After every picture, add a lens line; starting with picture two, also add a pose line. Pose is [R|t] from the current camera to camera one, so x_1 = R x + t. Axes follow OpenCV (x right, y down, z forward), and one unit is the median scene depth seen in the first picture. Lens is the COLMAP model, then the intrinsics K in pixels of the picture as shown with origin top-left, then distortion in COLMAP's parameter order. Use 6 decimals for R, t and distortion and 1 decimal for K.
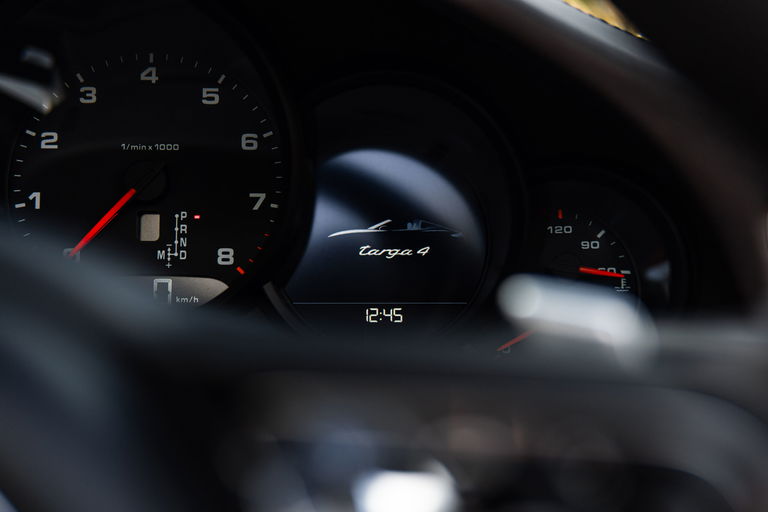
lens RADIAL K [[1052.0, 0, 377.2], [0, 1052.0, 259.1], [0, 0, 1]] dist [0.030902, 0.000000]
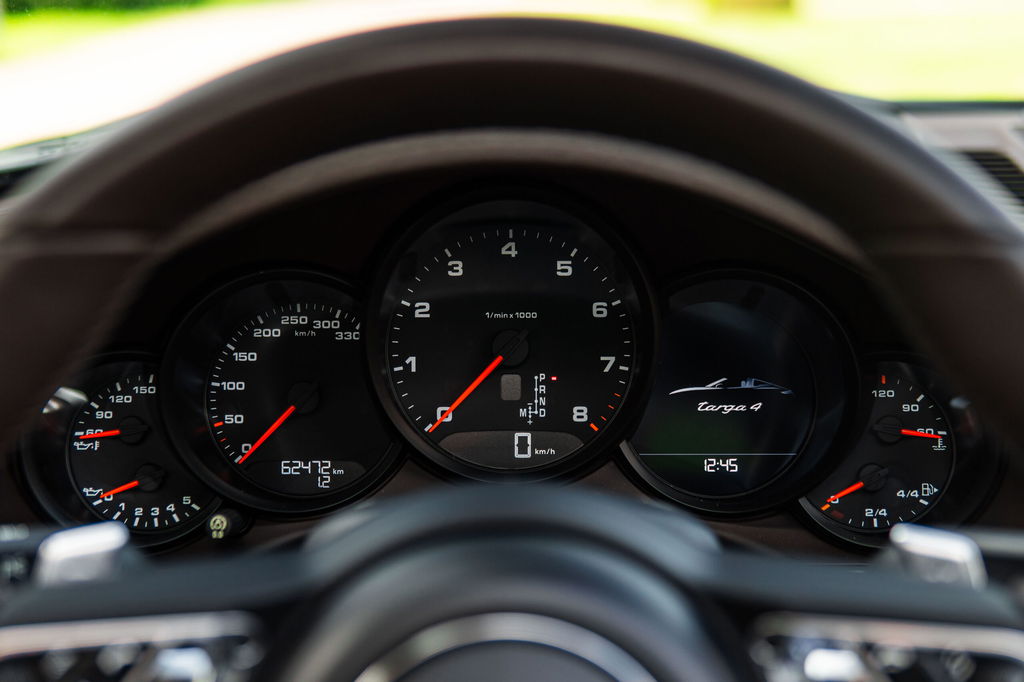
lens RADIAL K [[1402.6, 0, 521.5], [0, 1402.6, 337.5], [0, 0, 1]] dist [0.030902, 0.000000]
pose [[0.999551, -0.000798, -0.029937, -0.160476], [0.002516, 0.998348, 0.057400, -0.168186], [0.029842, -0.057450, 0.997902, -0.482740]]
